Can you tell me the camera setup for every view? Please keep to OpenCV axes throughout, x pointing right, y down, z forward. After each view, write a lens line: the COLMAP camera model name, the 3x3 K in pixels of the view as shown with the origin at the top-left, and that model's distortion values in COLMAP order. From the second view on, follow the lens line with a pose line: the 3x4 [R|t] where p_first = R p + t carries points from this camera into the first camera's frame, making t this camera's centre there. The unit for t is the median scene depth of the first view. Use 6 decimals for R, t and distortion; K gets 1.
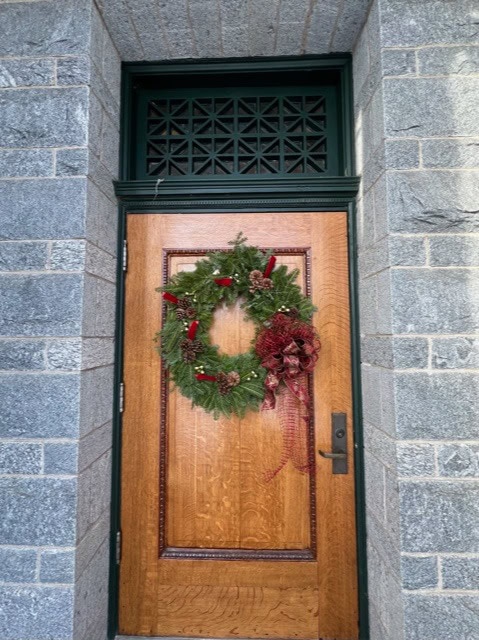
lens RADIAL K [[260.4, 0, 239.5], [0, 260.4, 320.0], [0, 0, 1]] dist [-0.000446, -0.000165]
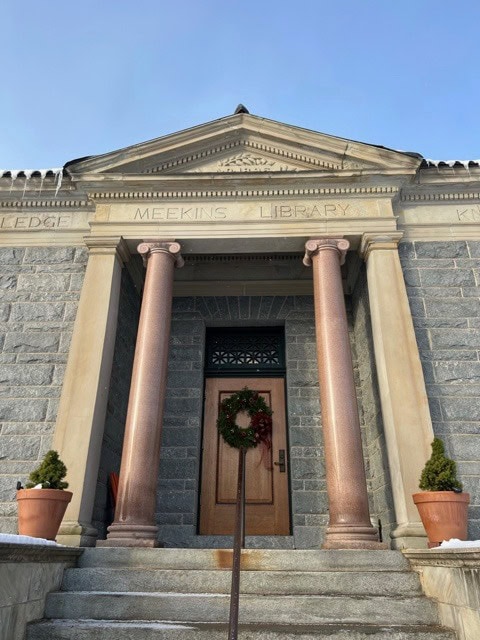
lens RADIAL K [[495.1, 0, 240.0], [0, 495.1, 320.0], [0, 0, 1]] dist [0.233944, -0.000203]
pose [[0.999801, 0.003564, -0.019623, 0.039179], [-0.010958, 0.920261, -0.391152, 1.185039], [0.016664, 0.391289, 0.920117, -4.462896]]
